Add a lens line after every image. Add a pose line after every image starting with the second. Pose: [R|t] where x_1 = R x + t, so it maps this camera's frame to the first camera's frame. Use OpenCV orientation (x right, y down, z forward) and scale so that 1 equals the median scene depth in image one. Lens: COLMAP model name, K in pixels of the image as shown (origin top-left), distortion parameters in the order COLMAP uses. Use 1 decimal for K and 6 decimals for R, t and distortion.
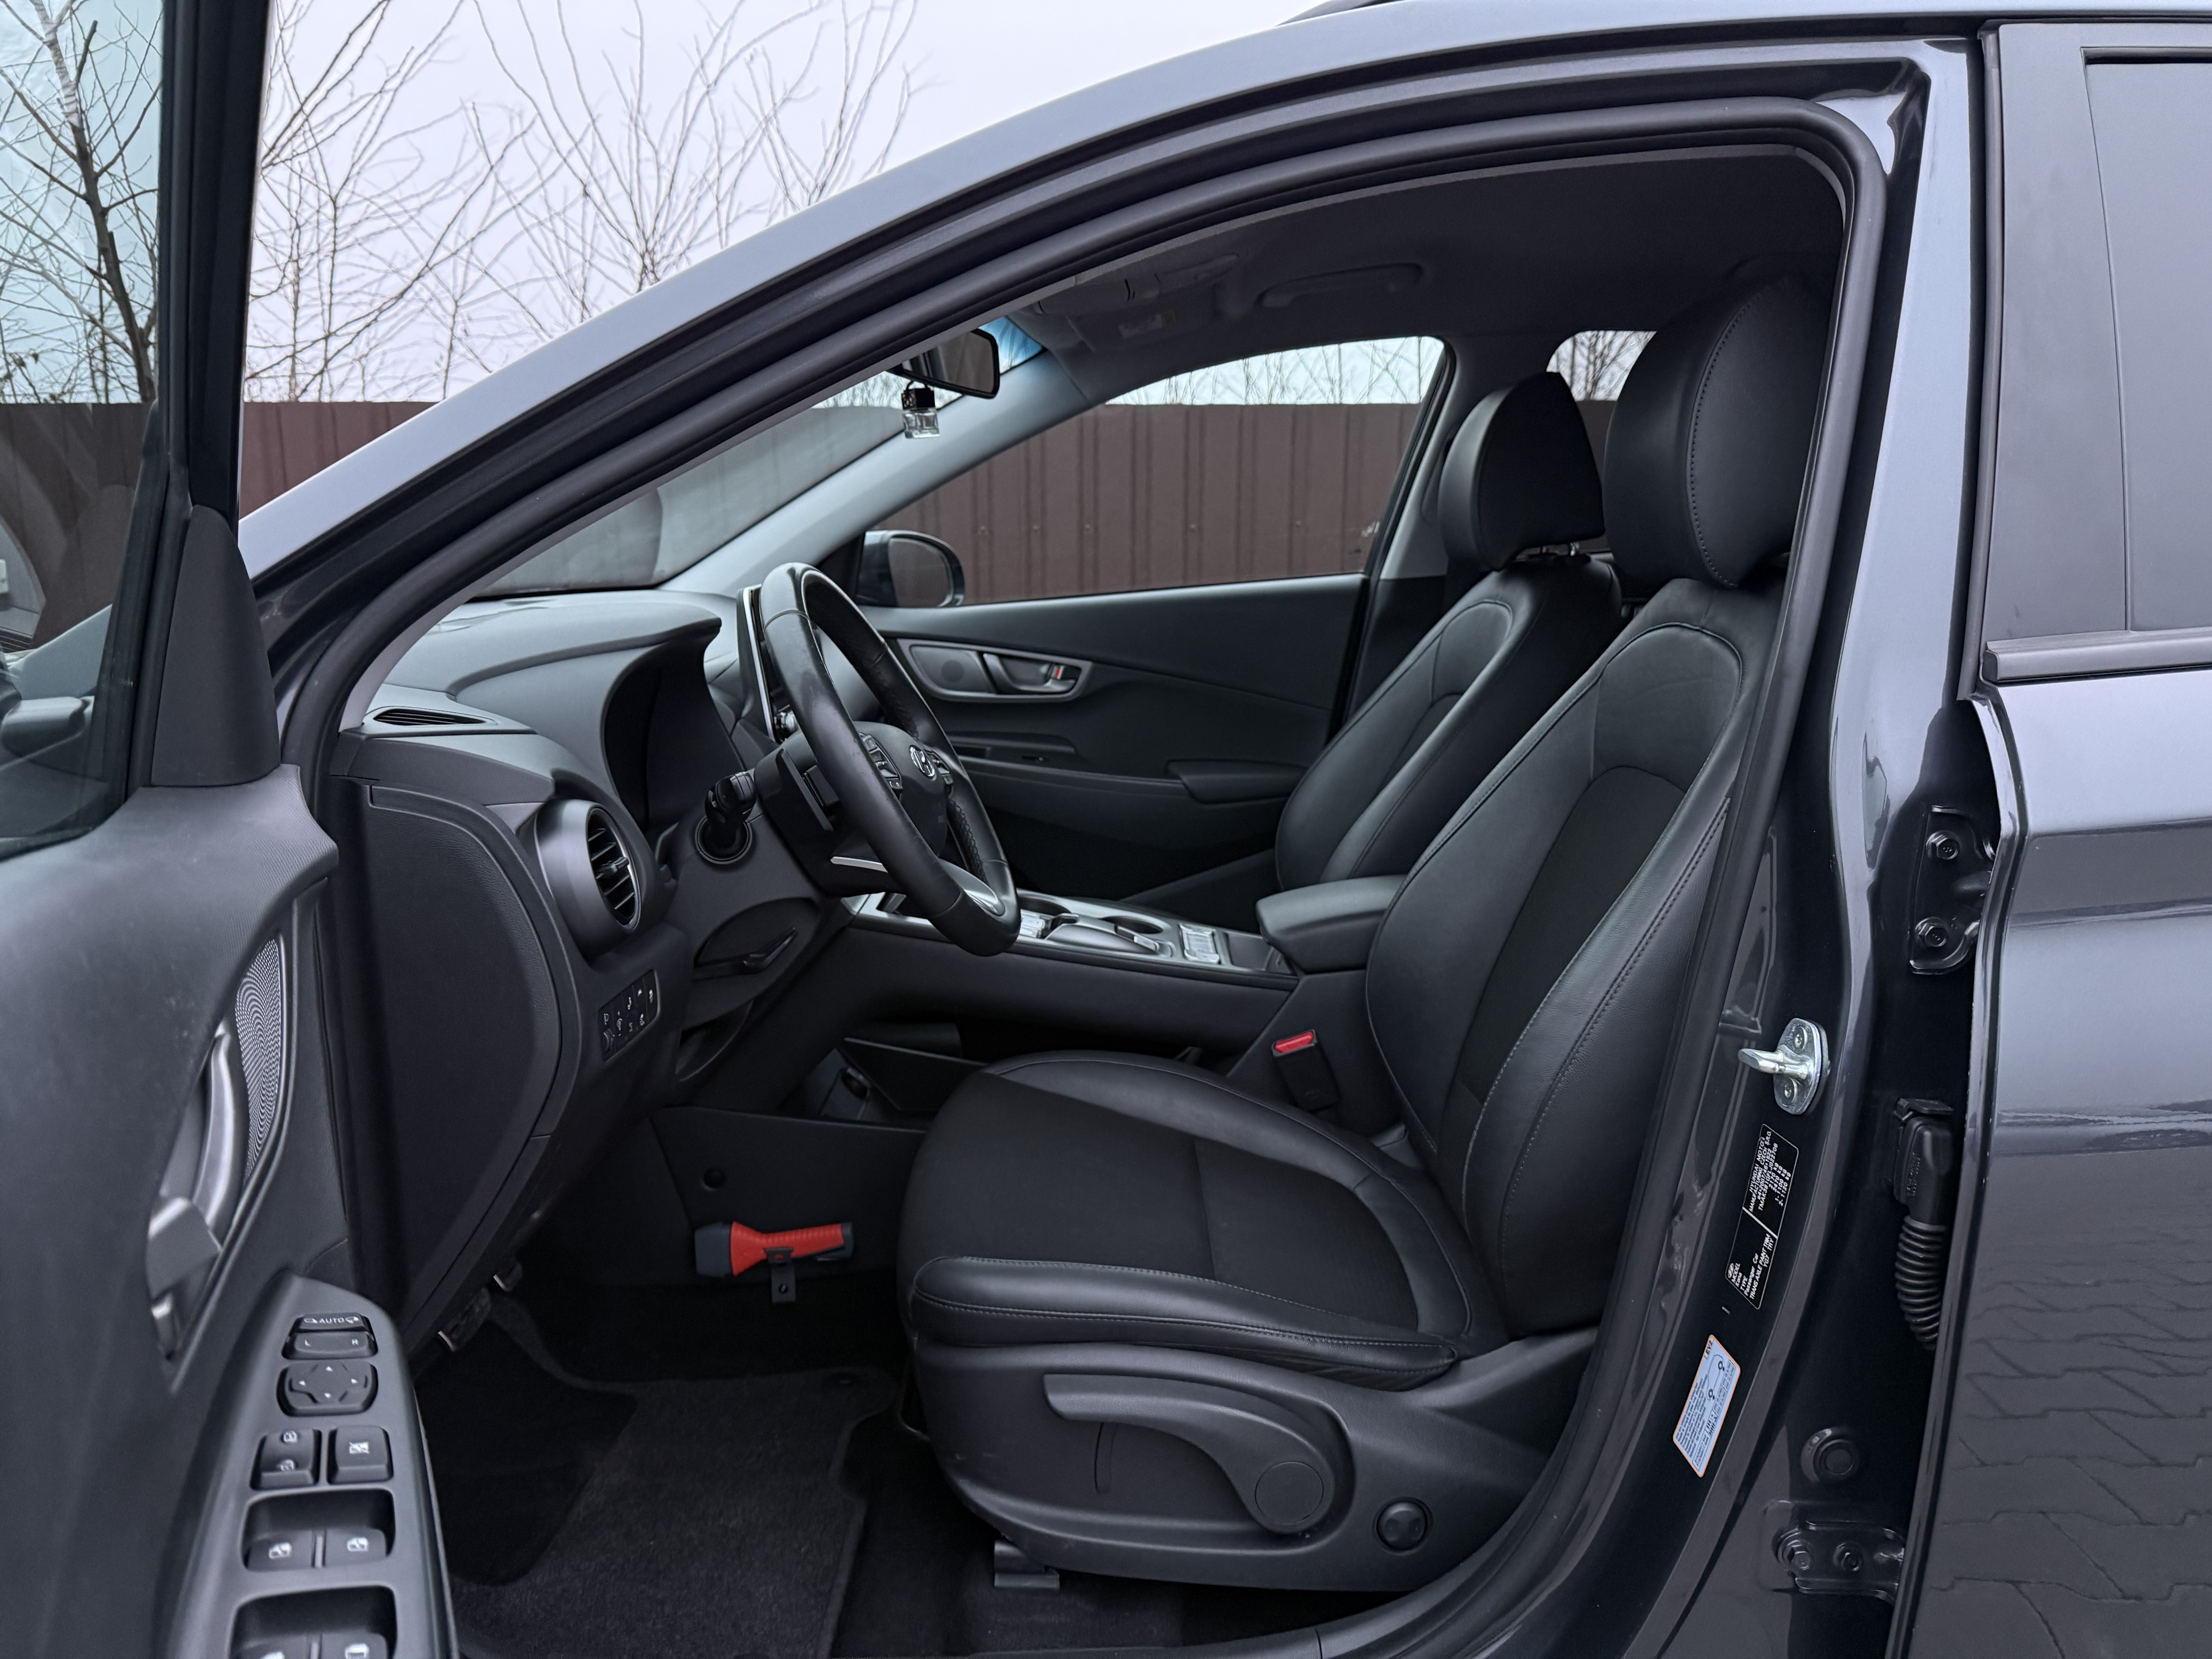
lens RADIAL K [[1569.4, 0, 1112.5], [0, 1569.4, 831.2], [0, 0, 1]] dist [0.169847, -0.340256]
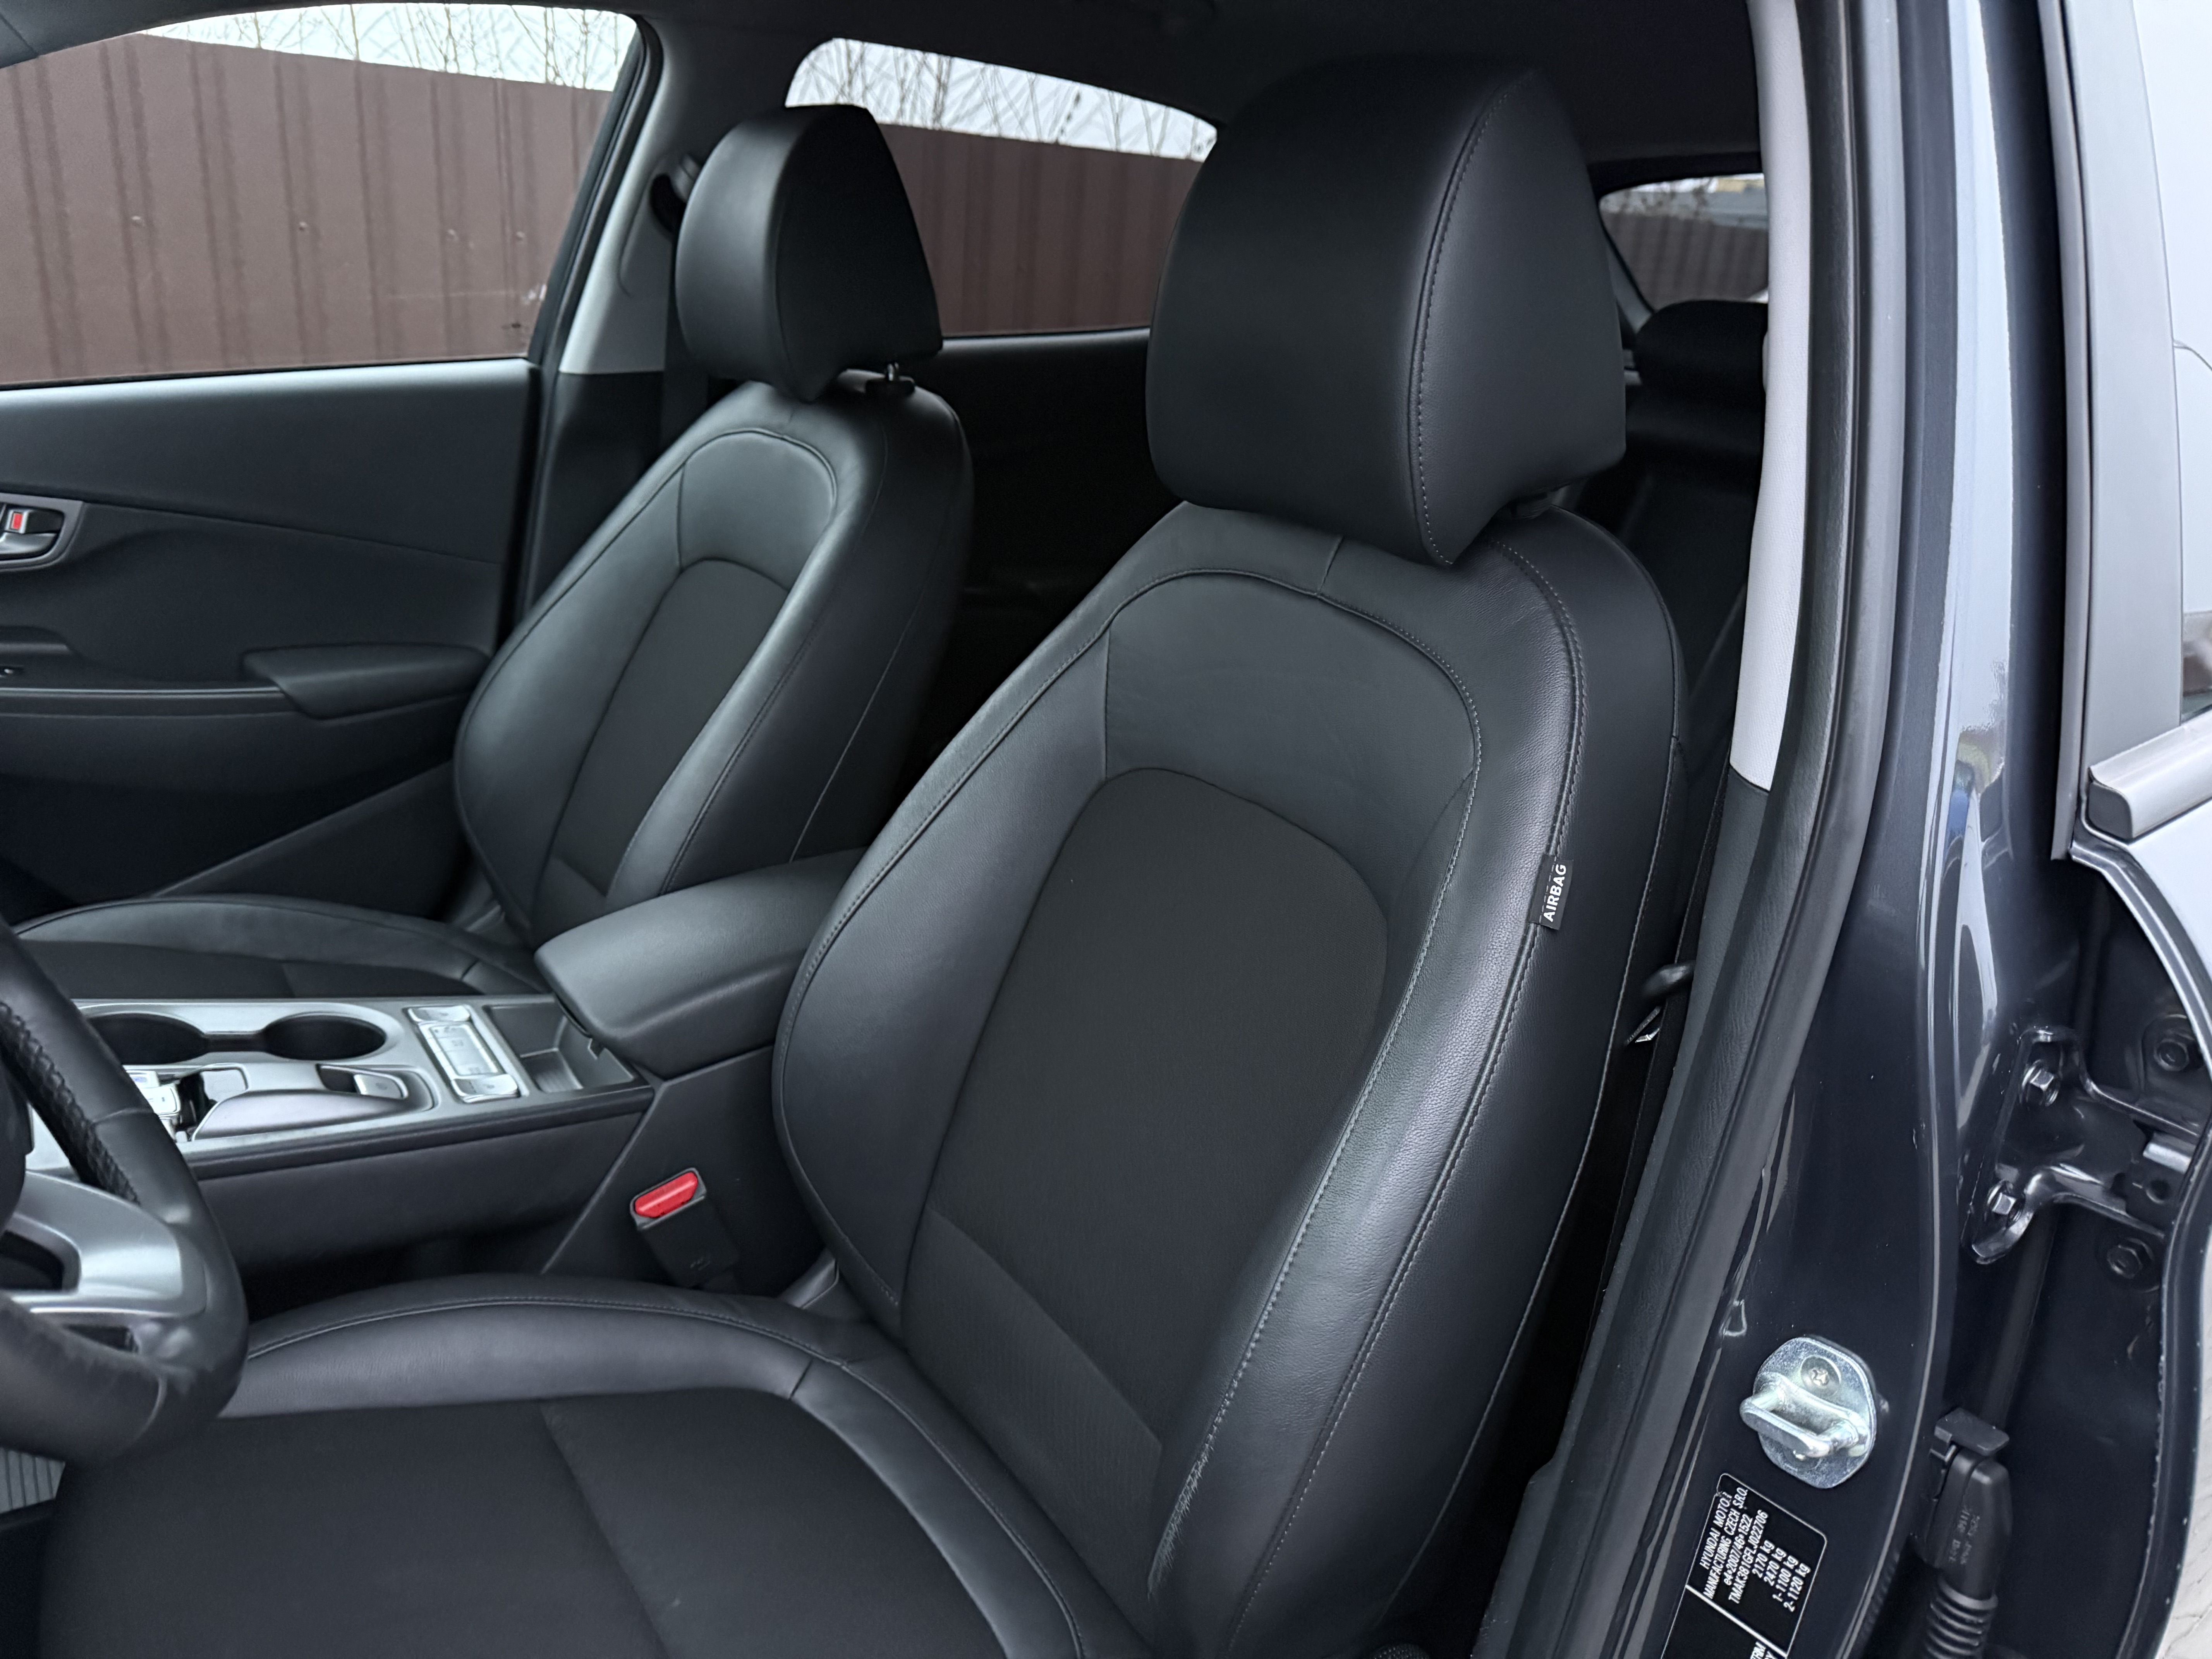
lens RADIAL K [[1570.3, 0, 1077.9], [0, 1570.3, 835.9], [0, 0, 1]] dist [-0.005858, -0.001919]
pose [[0.813253, -0.147838, 0.562817, -0.101528], [0.034308, 0.977688, 0.207239, -0.160899], [-0.580898, -0.149229, 0.800180, 0.495600]]
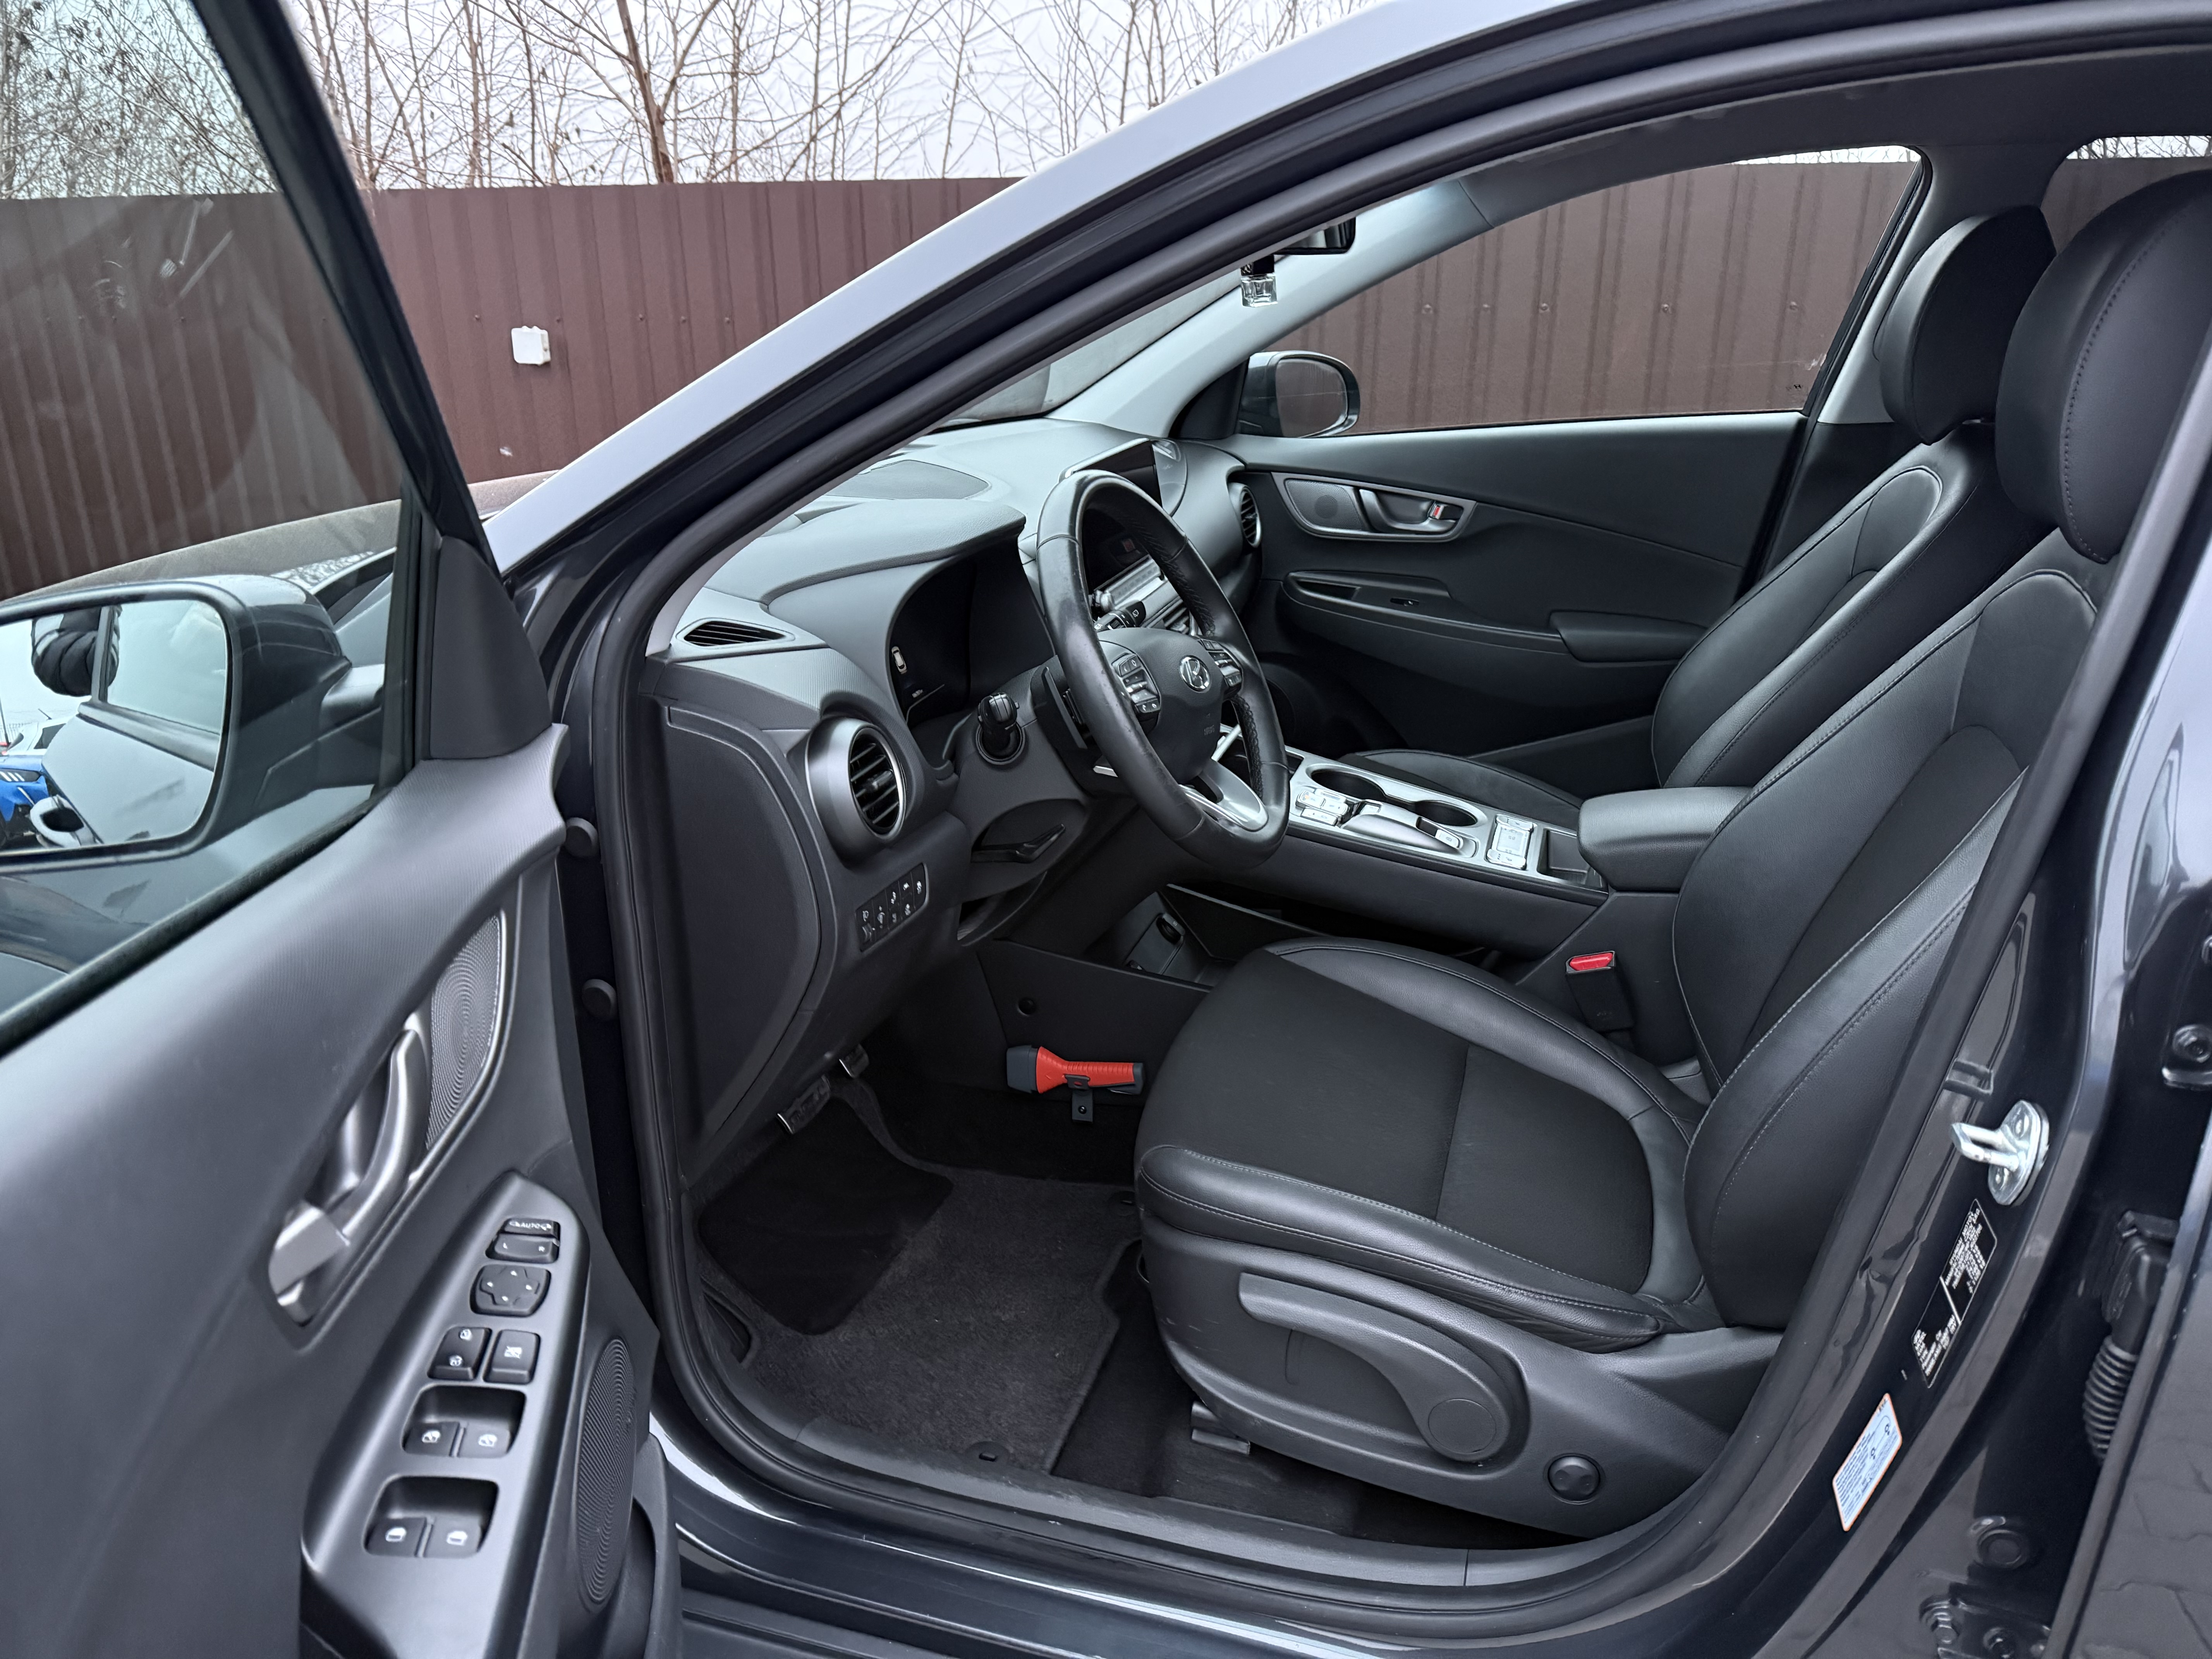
lens RADIAL K [[1575.8, 0, 1106.0], [0, 1575.8, 829.5], [0, 0, 1]] dist [0.129619, -0.199123]
pose [[0.950632, 0.107361, -0.291156, 0.129848], [-0.057480, 0.982929, 0.174774, -0.117113], [0.304949, -0.149410, 0.940576, 0.005174]]
